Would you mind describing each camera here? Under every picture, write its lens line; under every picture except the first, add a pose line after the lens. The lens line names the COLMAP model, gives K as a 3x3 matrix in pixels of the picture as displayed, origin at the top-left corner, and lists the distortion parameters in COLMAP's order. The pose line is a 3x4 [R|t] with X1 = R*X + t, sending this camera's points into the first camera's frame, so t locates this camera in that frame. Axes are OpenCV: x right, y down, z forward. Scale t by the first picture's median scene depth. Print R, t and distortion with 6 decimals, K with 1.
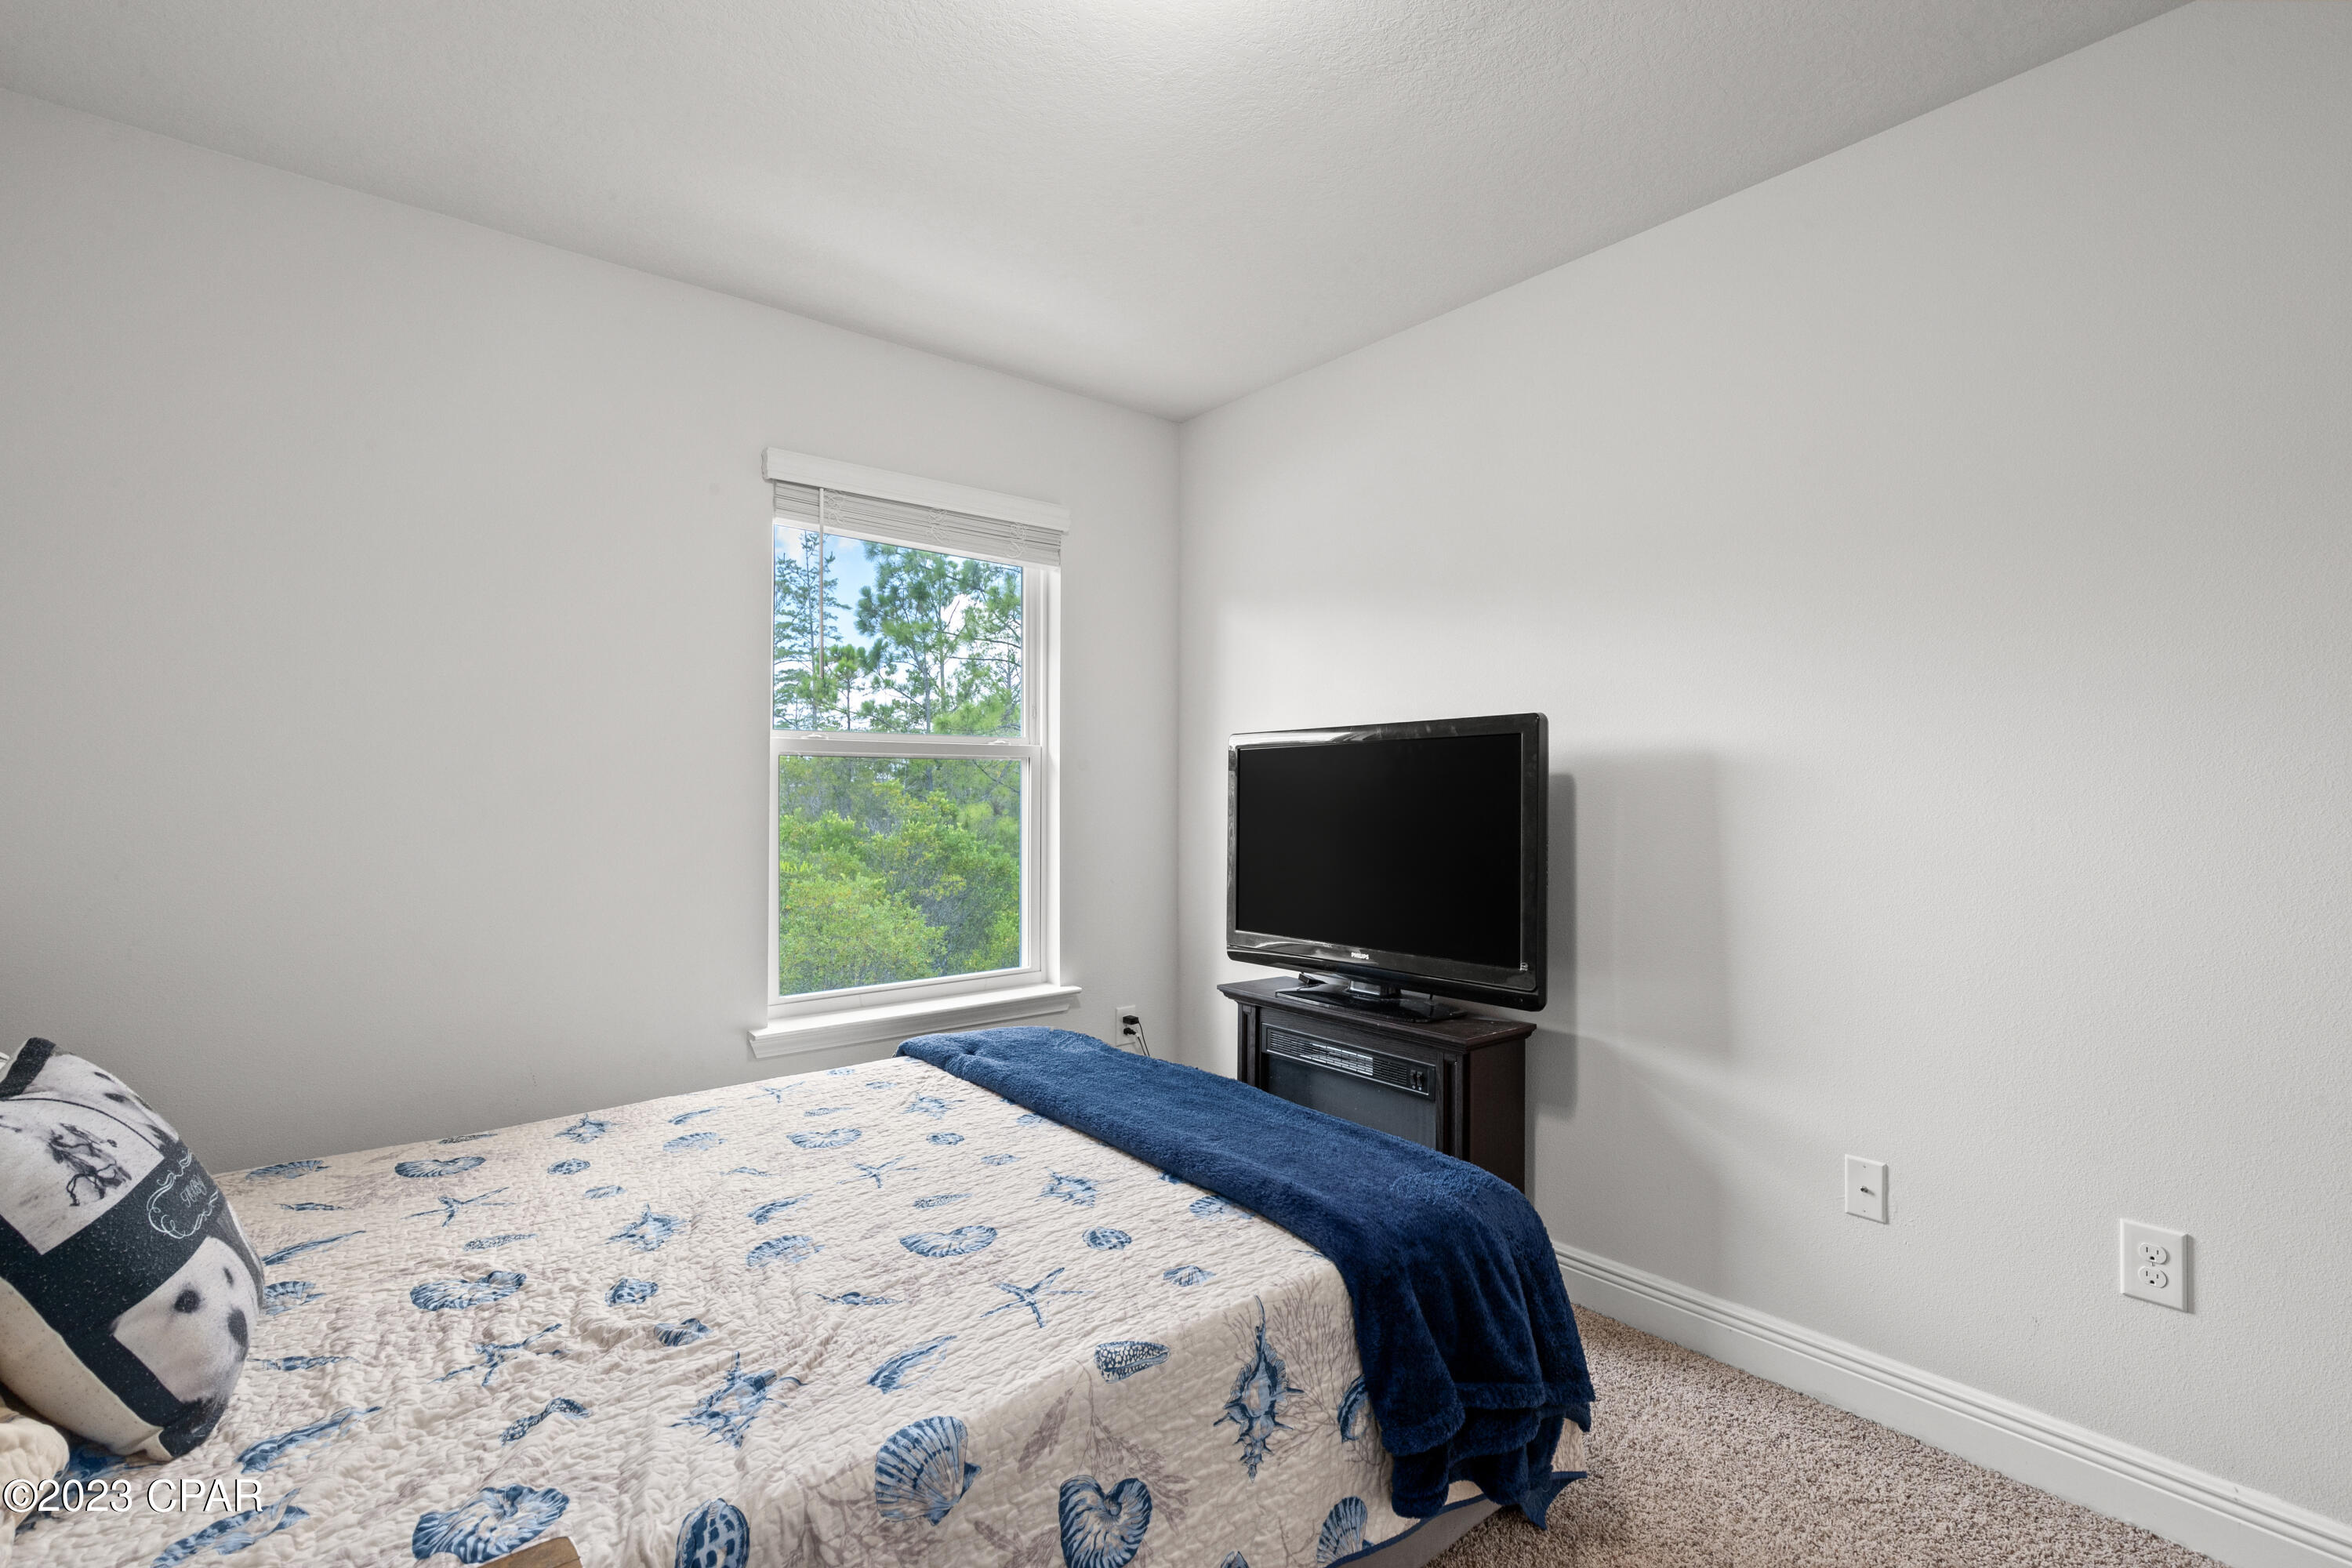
lens RADIAL K [[1062.1, 0, 1186.4], [0, 1062.1, 784.6], [0, 0, 1]] dist [-0.002663, -0.000094]
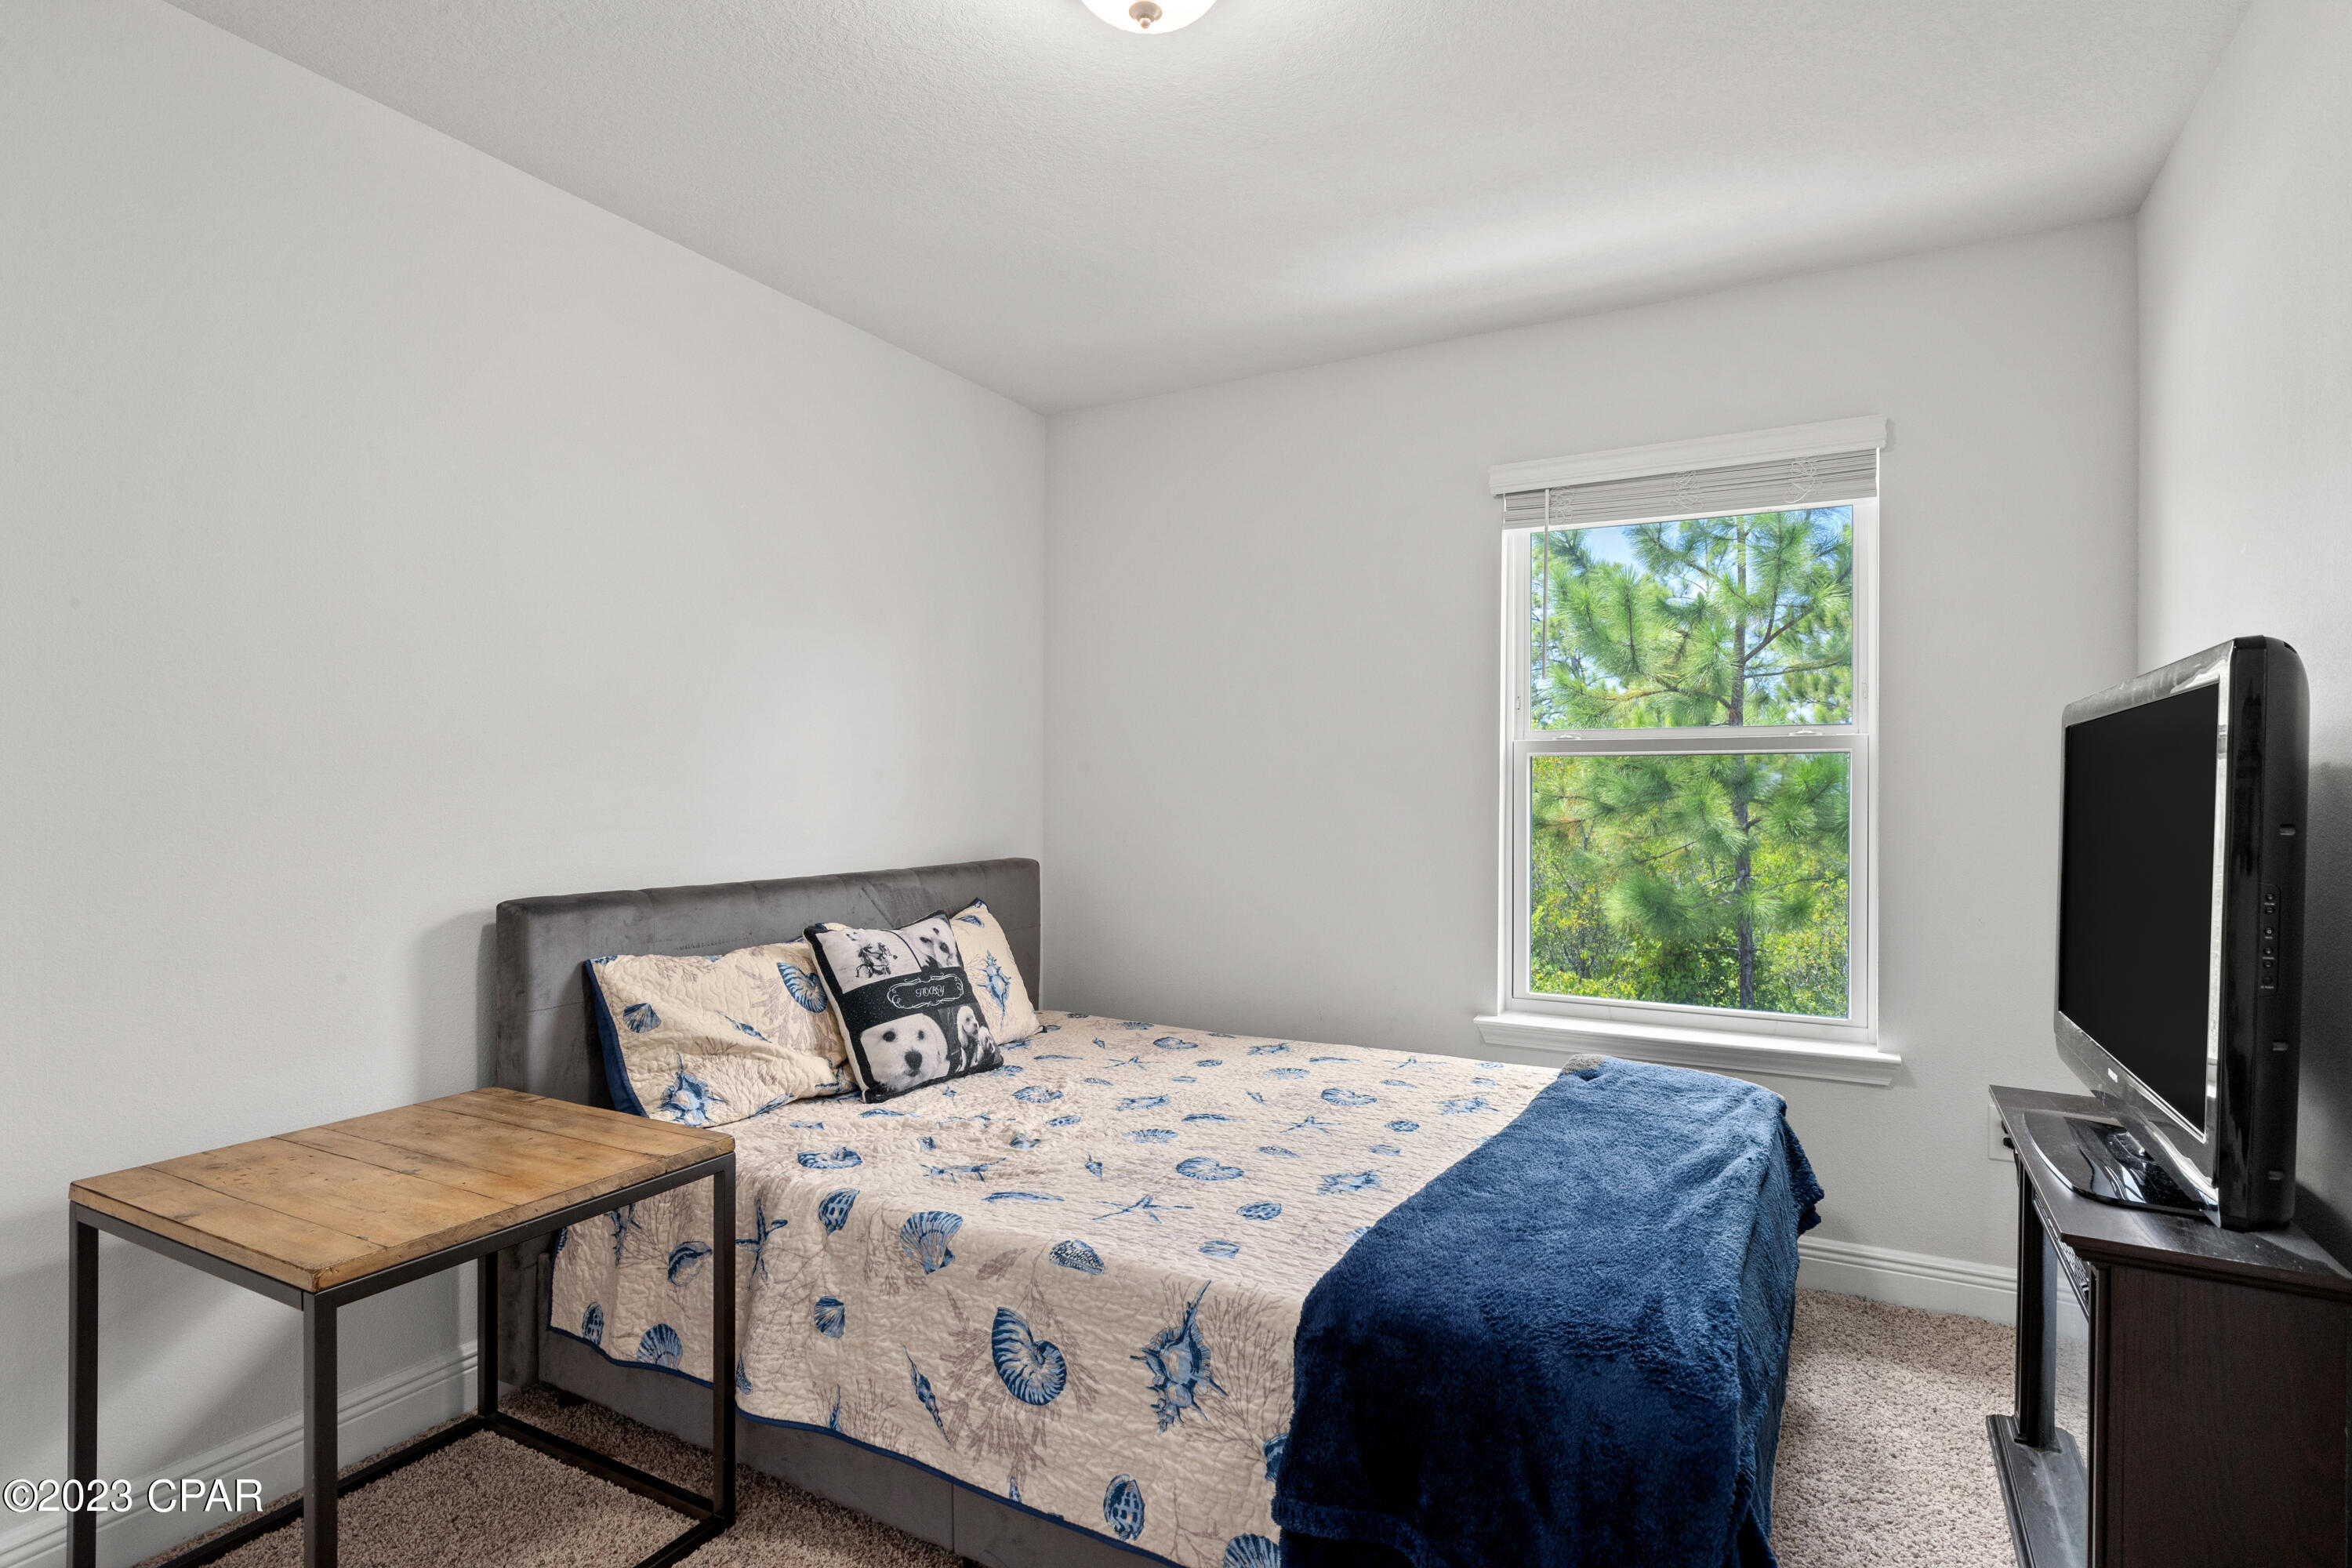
lens RADIAL K [[1165.8, 0, 1182.7], [0, 1165.8, 792.8], [0, 0, 1]] dist [0.000882, 0.000222]
pose [[0.368282, 0.004078, -0.929705, 1.136306], [0.001985, 0.999985, 0.005173, 0.001517], [0.929712, -0.003750, 0.368269, 0.573557]]
